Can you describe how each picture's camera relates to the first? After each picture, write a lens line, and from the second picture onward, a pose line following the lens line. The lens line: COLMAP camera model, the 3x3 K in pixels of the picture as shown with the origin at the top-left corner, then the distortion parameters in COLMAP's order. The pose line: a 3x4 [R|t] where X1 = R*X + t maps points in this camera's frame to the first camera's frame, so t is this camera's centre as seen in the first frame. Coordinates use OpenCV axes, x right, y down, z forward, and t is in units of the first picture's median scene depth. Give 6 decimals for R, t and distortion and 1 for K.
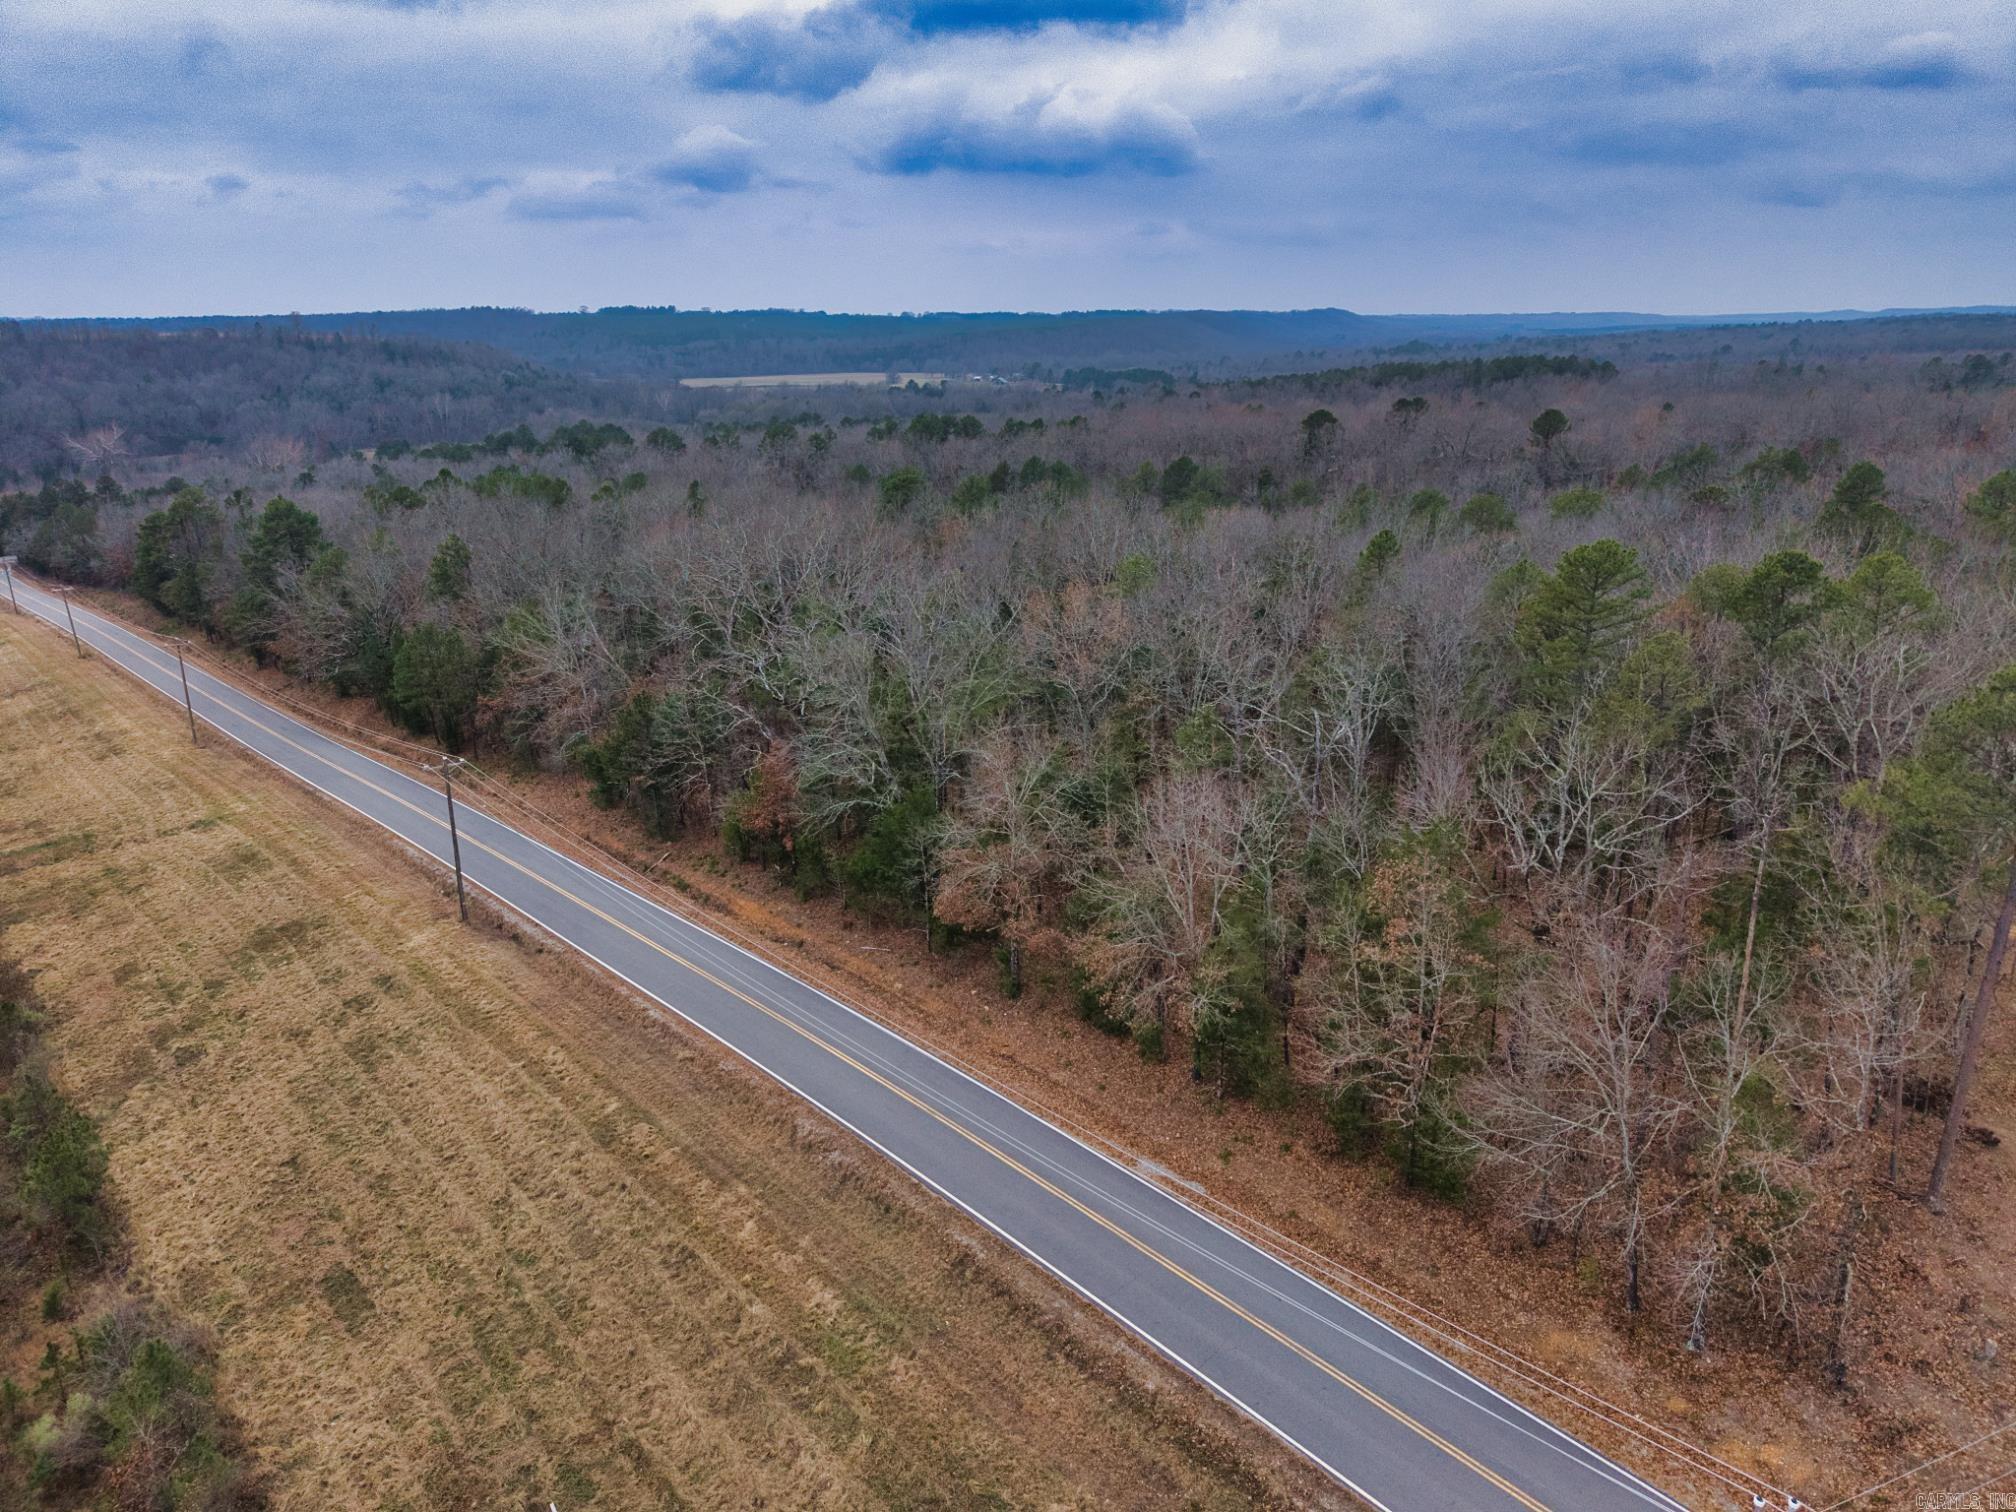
lens RADIAL K [[1351.6, 0, 1018.7], [0, 1351.6, 751.4], [0, 0, 1]] dist [0.019164, -0.018093]
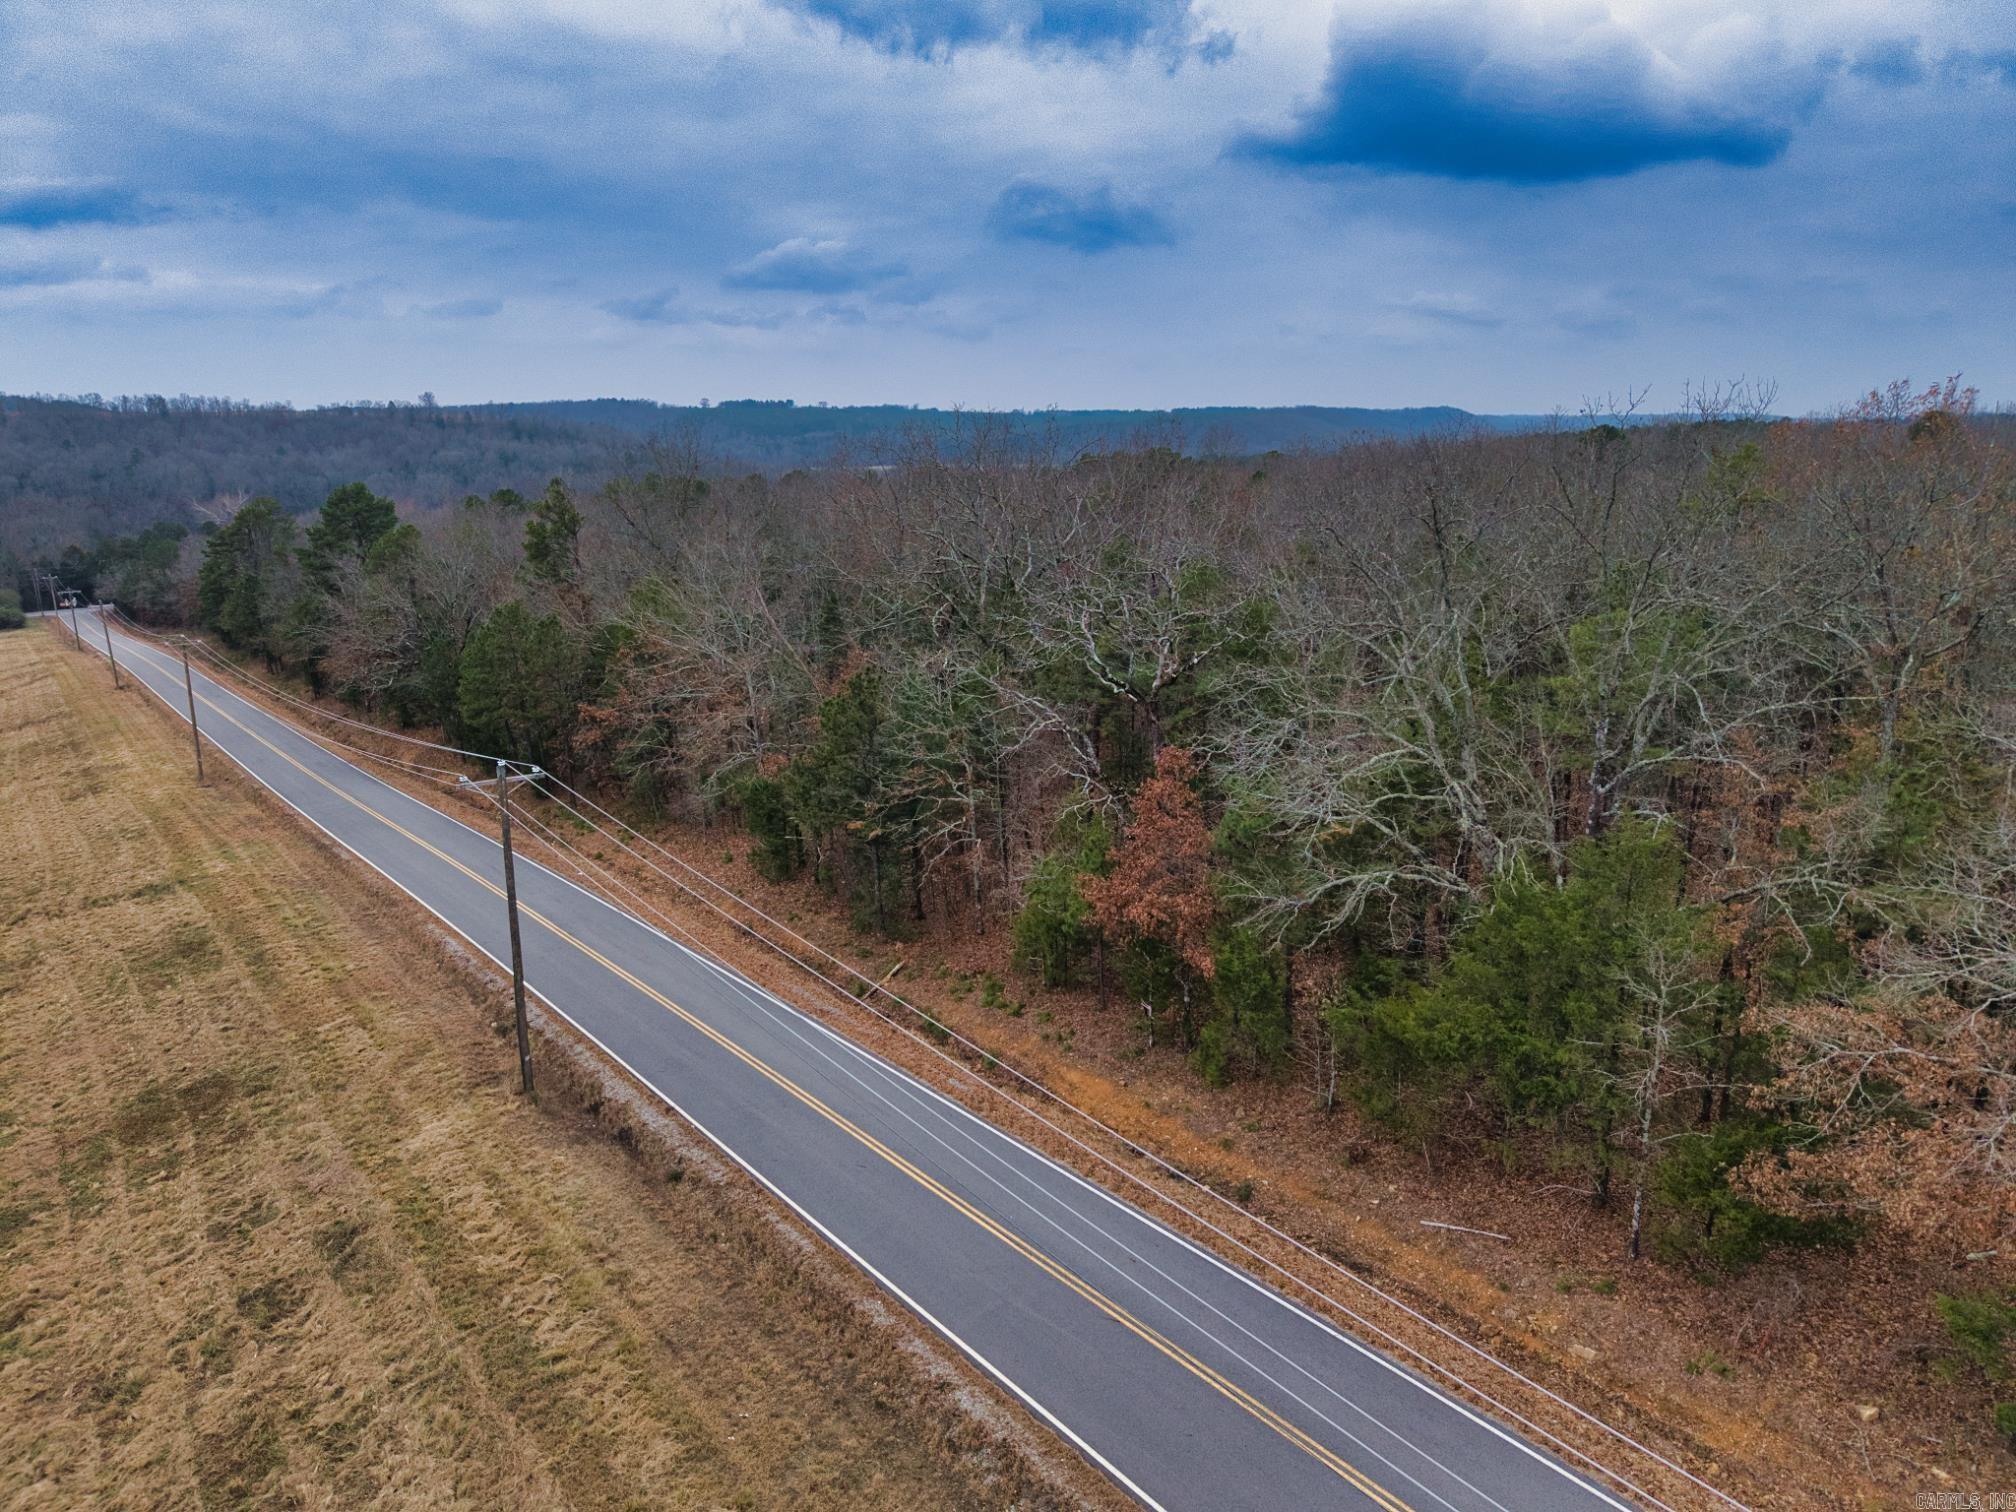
lens RADIAL K [[1351.6, 0, 1006.3], [0, 1351.6, 748.4], [0, 0, 1]] dist [0.019164, -0.018093]
pose [[0.996671, 0.020115, -0.079009, -0.177168], [-0.025862, 0.997041, -0.072394, 0.026790], [0.077319, 0.074197, 0.994242, 0.459342]]
